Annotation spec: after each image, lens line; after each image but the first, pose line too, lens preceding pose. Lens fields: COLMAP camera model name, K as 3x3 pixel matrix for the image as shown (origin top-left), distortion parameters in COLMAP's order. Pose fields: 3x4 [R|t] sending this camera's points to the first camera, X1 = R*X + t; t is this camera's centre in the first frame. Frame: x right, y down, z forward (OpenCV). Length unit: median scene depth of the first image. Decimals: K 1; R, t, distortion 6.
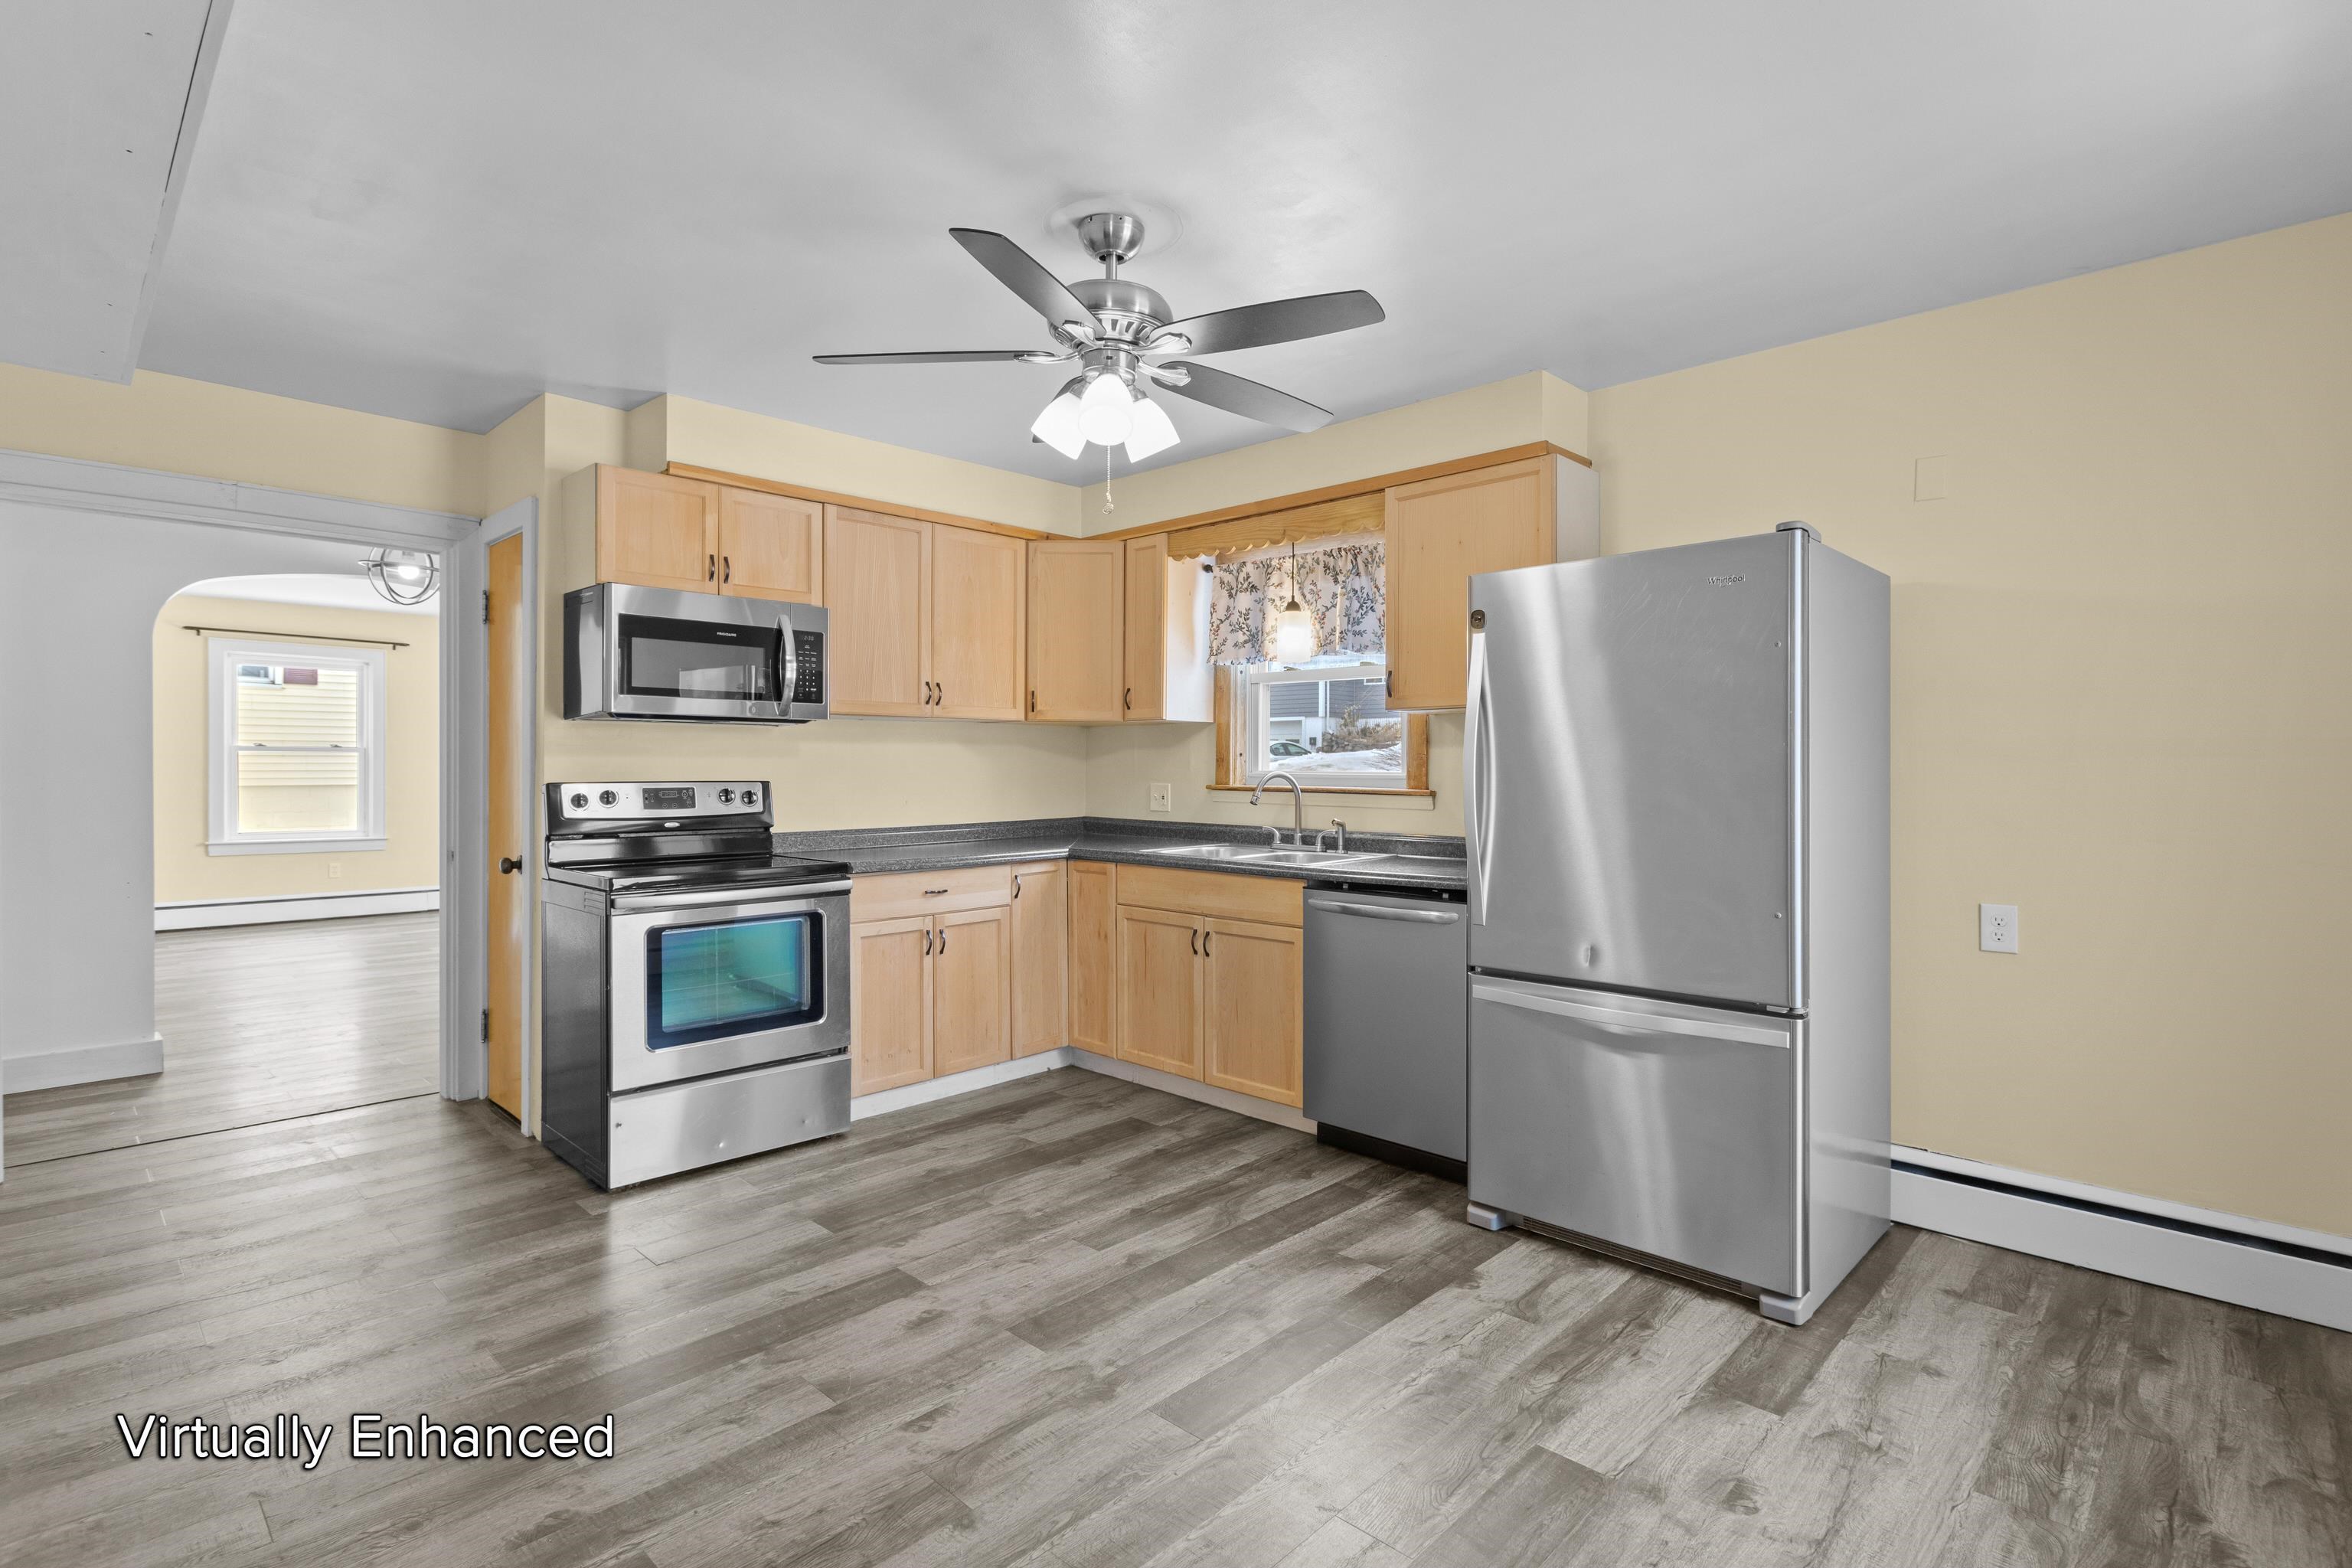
lens RADIAL K [[1113.0, 0, 1176.5], [0, 1113.0, 773.2], [0, 0, 1]] dist [-0.001138, 0.001637]
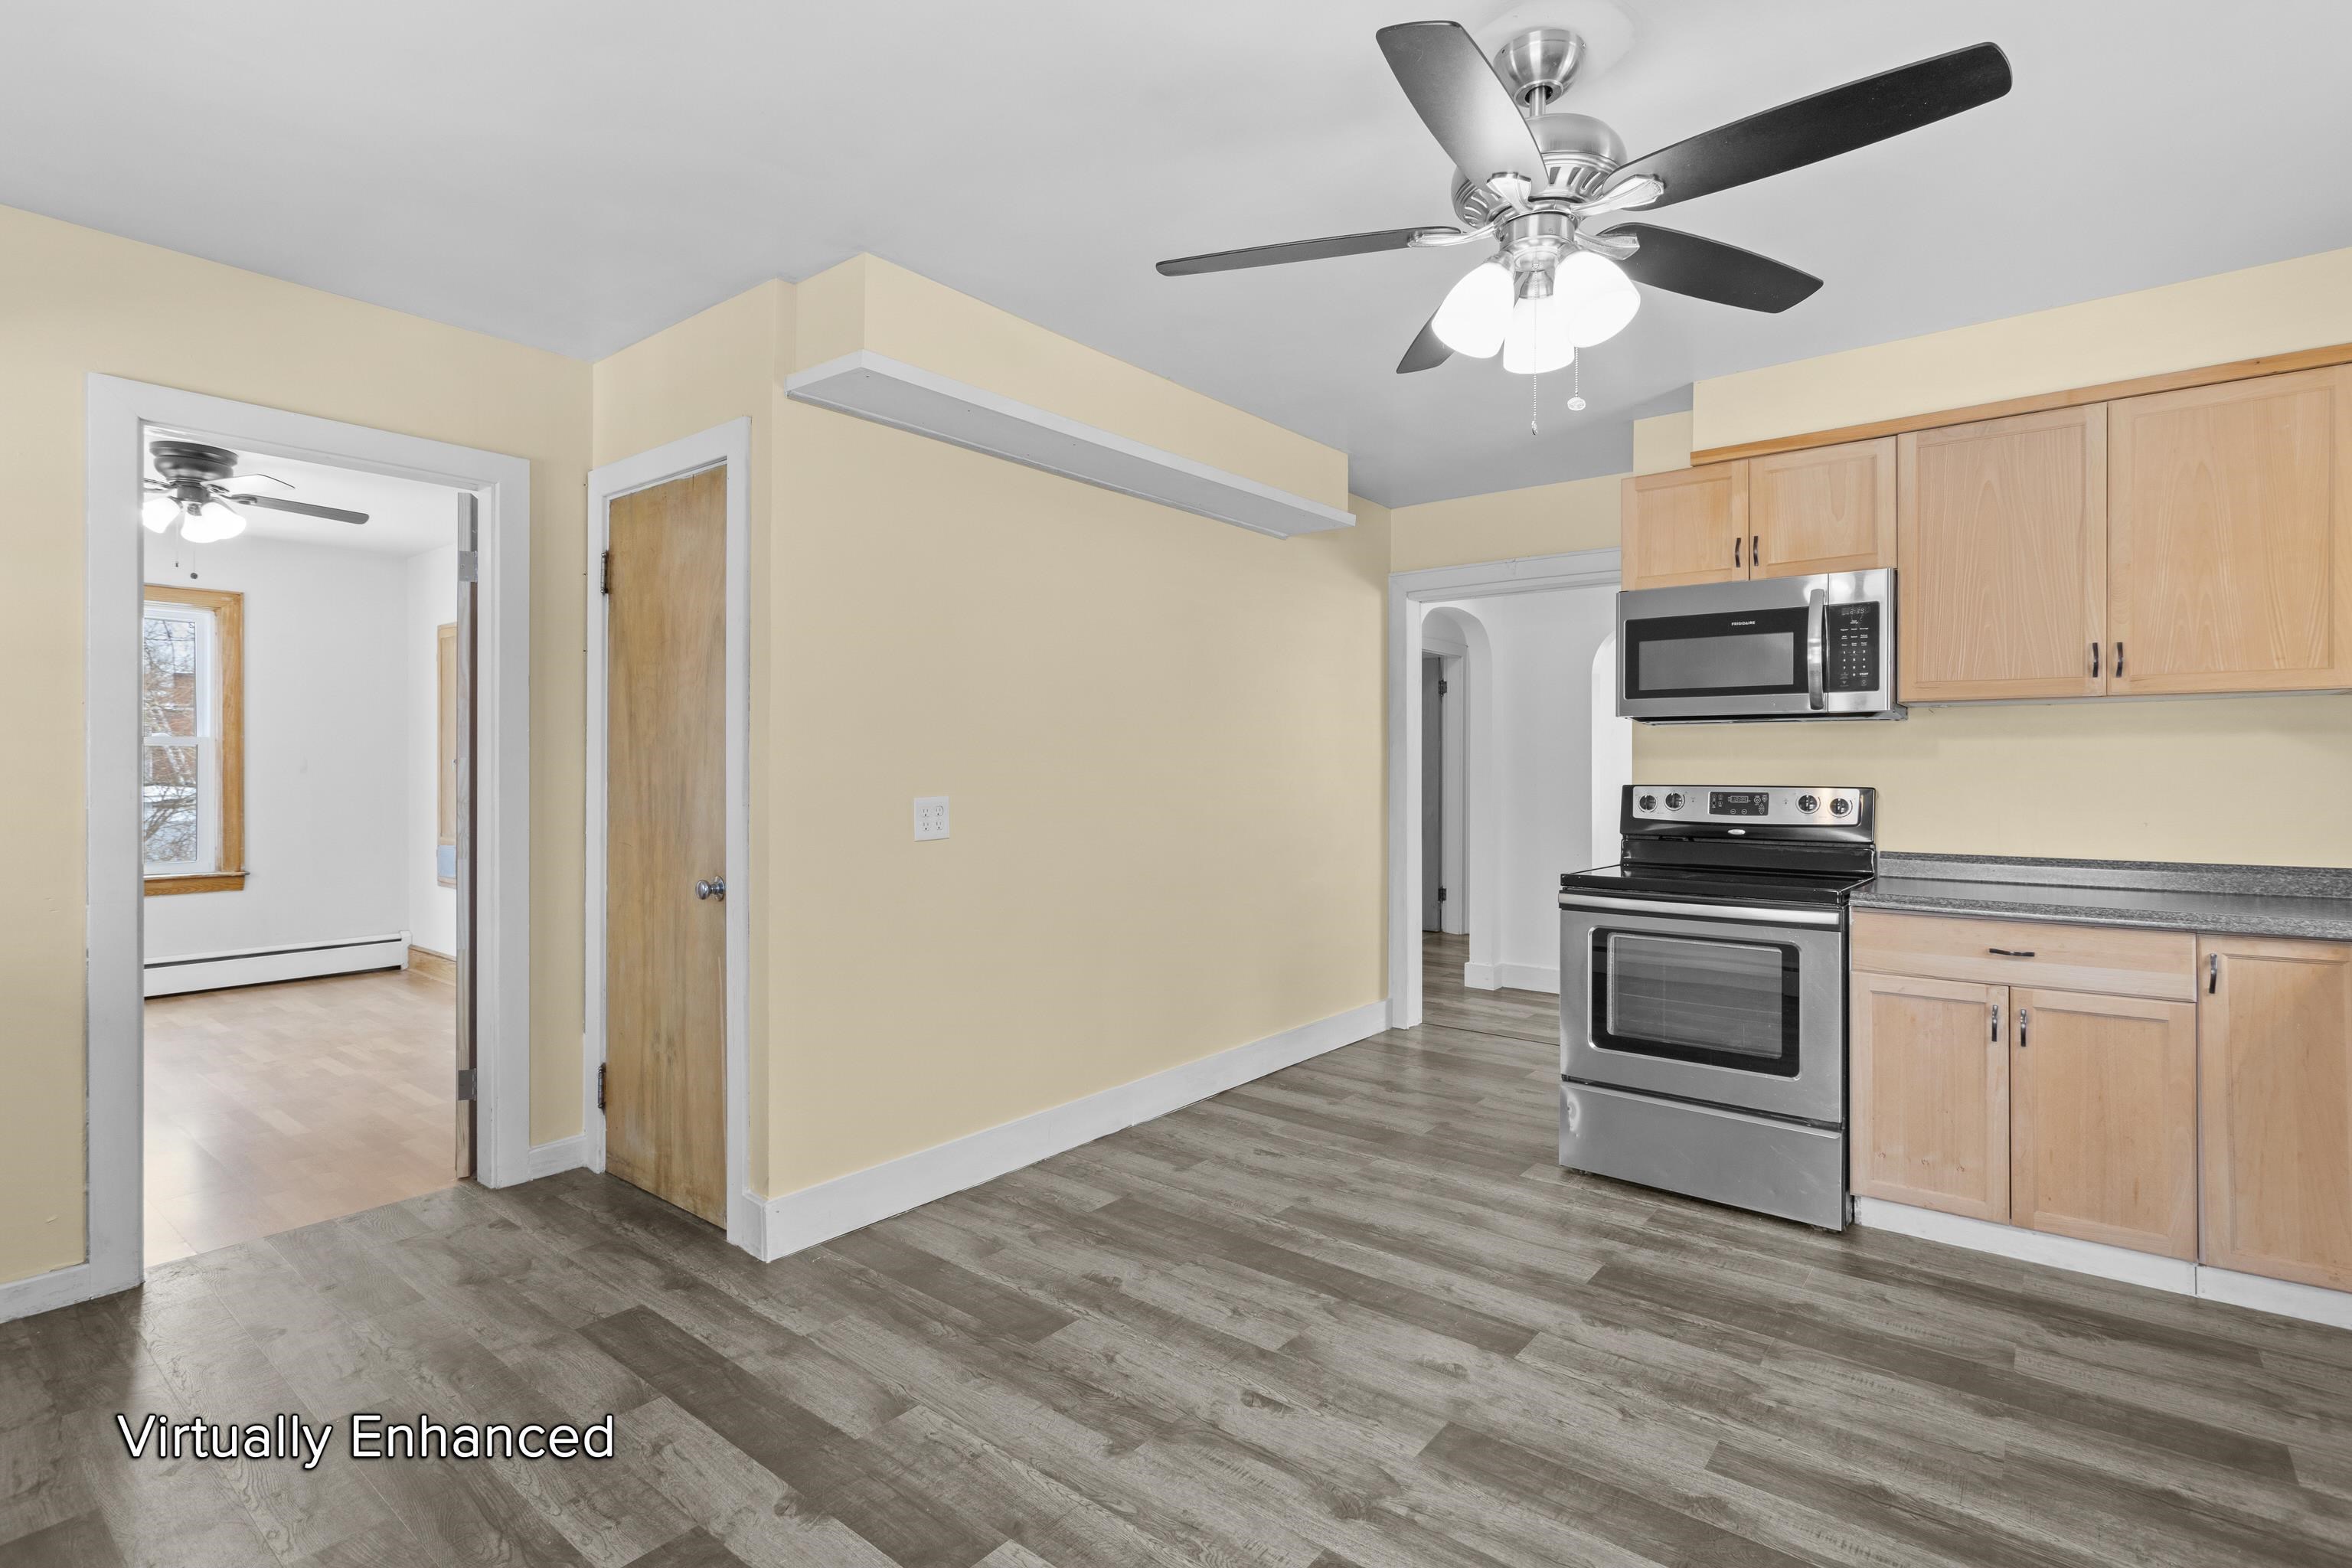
lens RADIAL K [[1113.0, 0, 1196.8], [0, 1113.0, 767.0], [0, 0, 1]] dist [-0.001138, 0.001637]
pose [[0.104567, -0.003535, -0.994512, 0.430235], [-0.007478, 0.999963, -0.004341, -0.000987], [0.994490, 0.007891, 0.104537, 0.447266]]
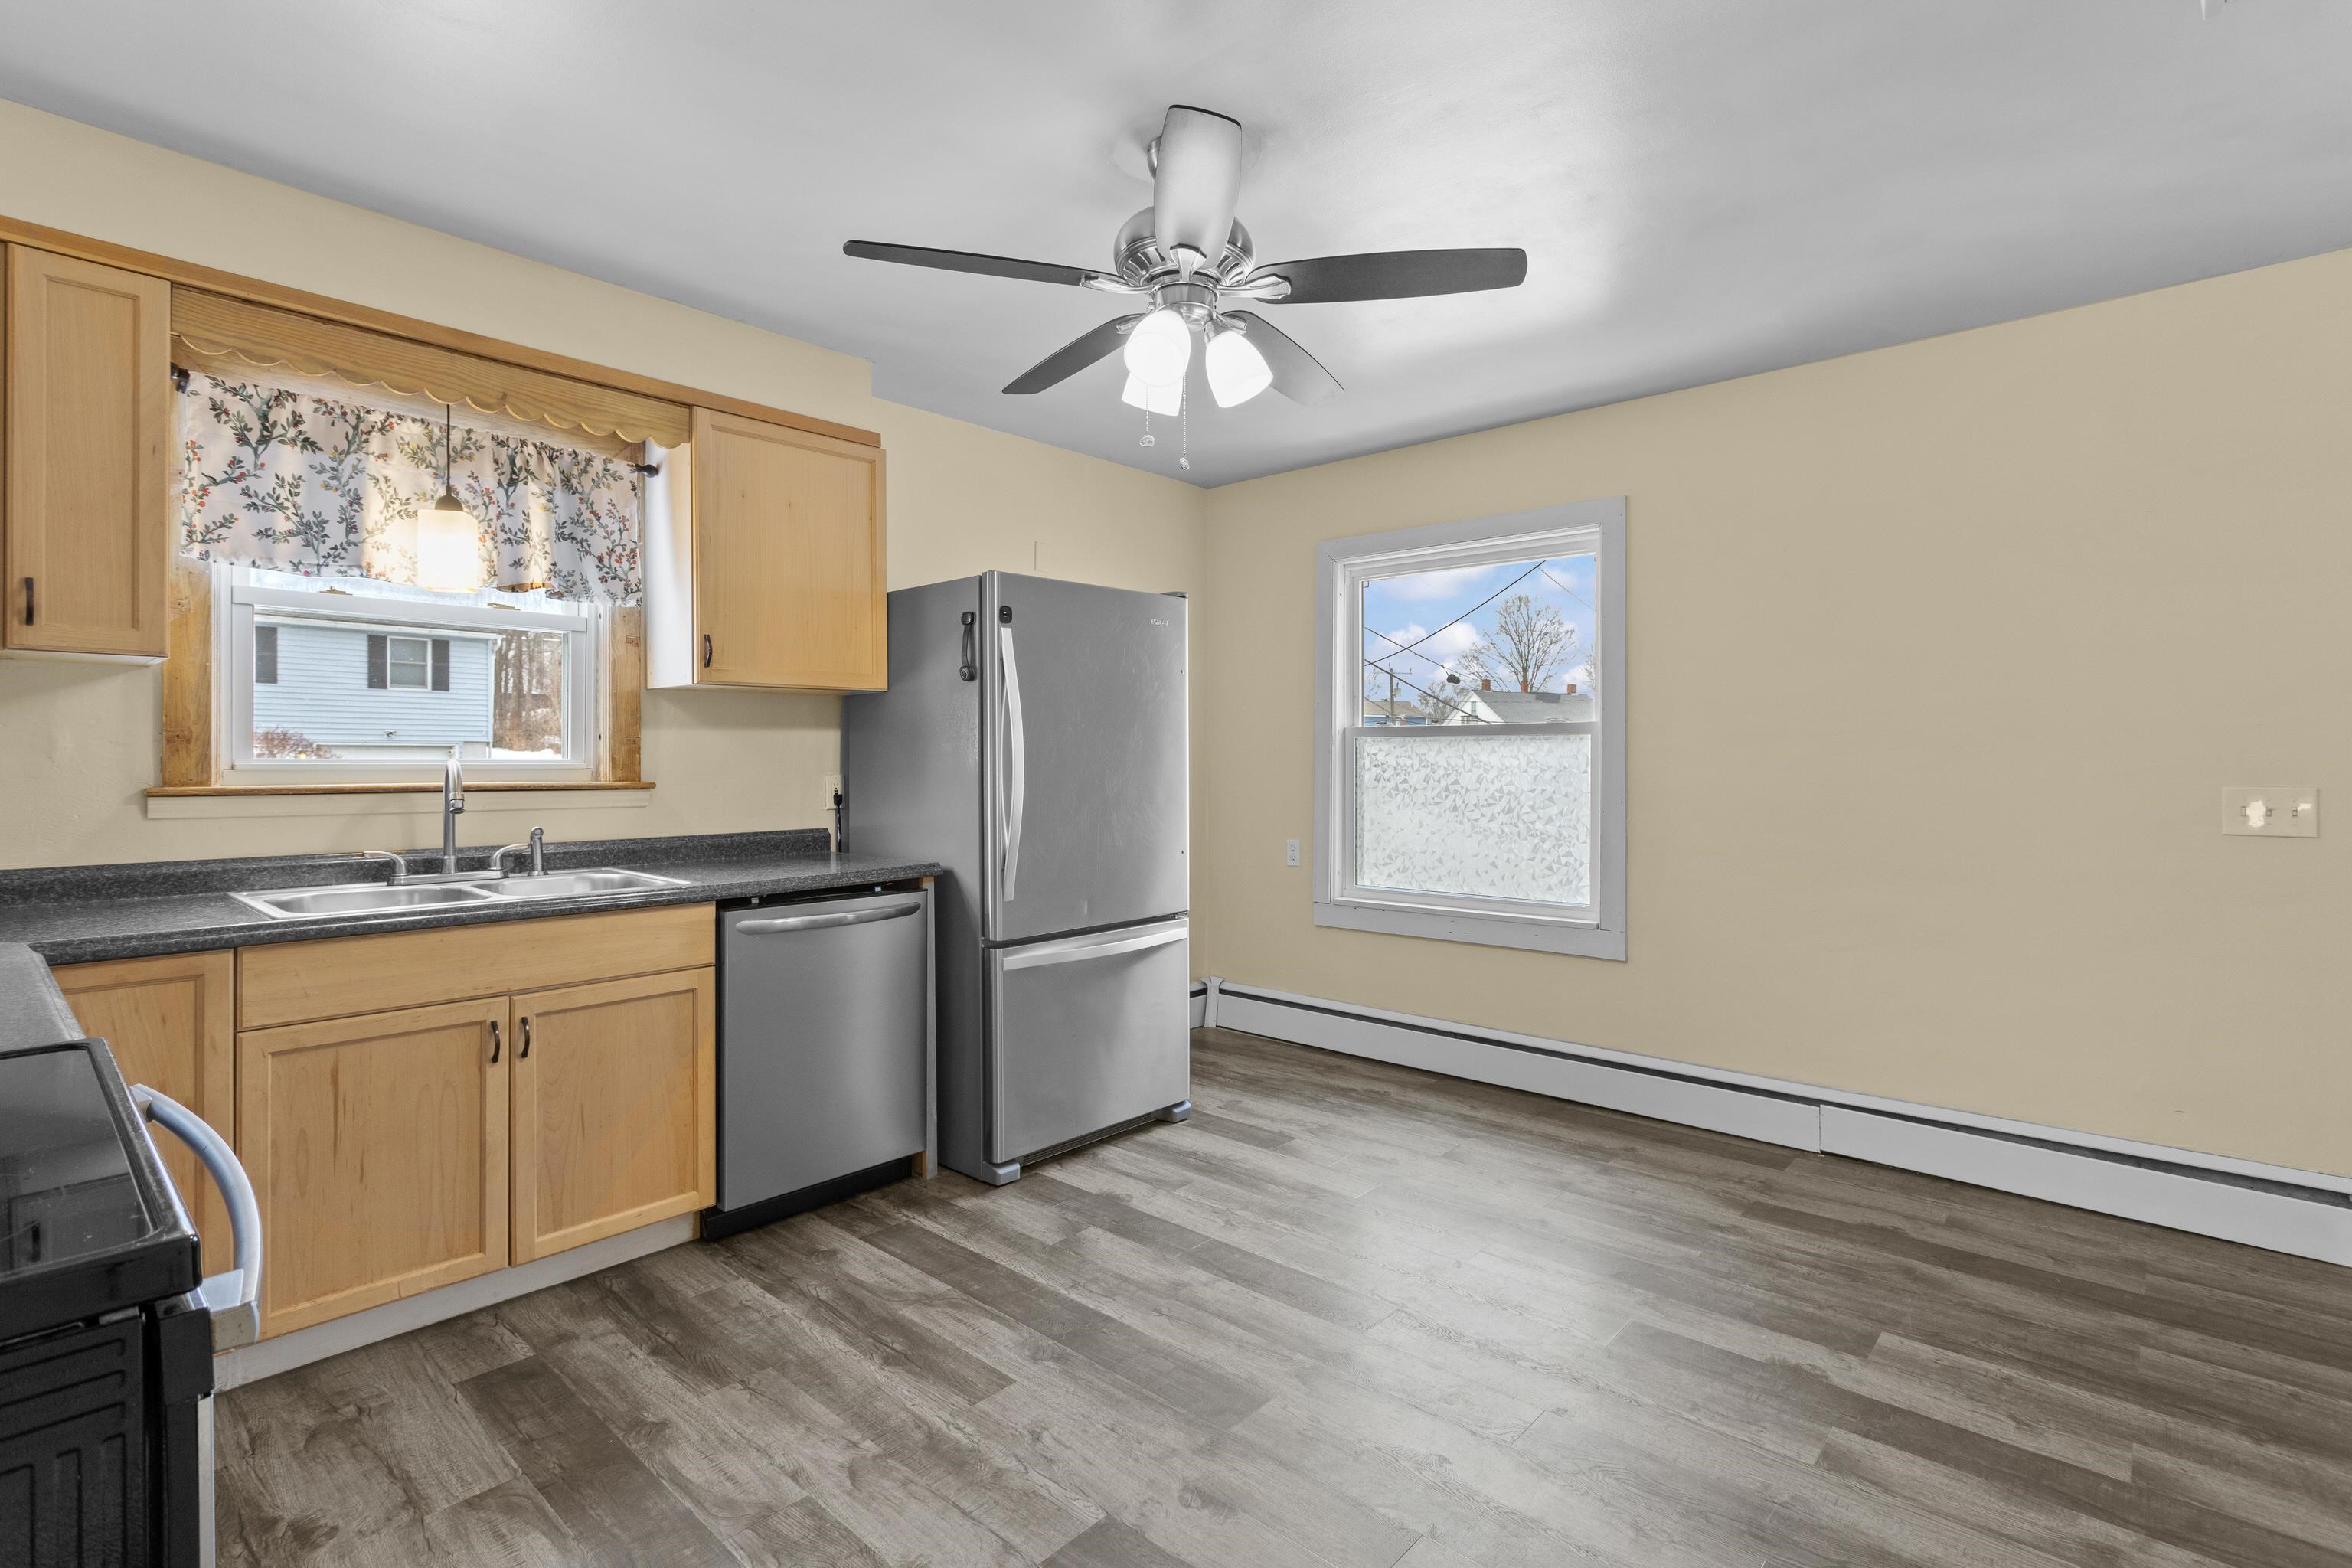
lens RADIAL K [[1113.0, 0, 1182.2], [0, 1113.0, 756.1], [0, 0, 1]] dist [-0.001138, 0.001637]
pose [[-0.033604, -0.001517, 0.999434, -0.617419], [0.004488, 0.999989, 0.001669, -0.003298], [-0.999425, 0.004542, -0.033597, 0.666353]]
